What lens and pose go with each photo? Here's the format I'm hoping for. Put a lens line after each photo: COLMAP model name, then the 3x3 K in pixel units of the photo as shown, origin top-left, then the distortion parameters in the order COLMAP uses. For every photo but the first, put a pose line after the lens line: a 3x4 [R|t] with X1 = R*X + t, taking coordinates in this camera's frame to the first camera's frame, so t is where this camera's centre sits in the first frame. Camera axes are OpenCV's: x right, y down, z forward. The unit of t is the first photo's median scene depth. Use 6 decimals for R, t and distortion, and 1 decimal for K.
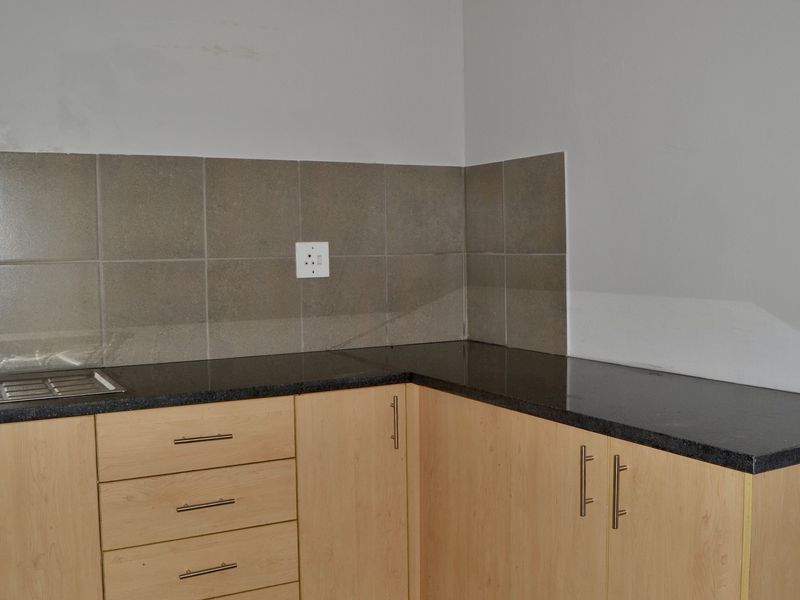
lens RADIAL K [[853.2, 0, 400.0], [0, 853.2, 297.4], [0, 0, 1]] dist [-0.079548, 0.000000]
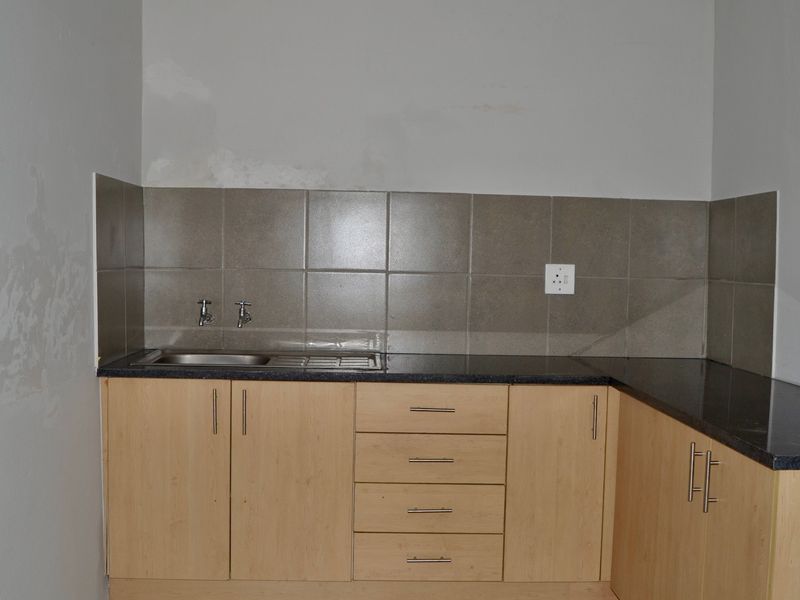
lens RADIAL K [[853.2, 0, 400.0], [0, 853.2, 301.9], [0, 0, 1]] dist [-0.079548, 0.000000]
pose [[0.894294, 0.057057, -0.443827, 0.239063], [-0.062889, 0.998019, 0.001583, -0.000043], [0.443038, 0.026497, 0.896111, -0.172760]]
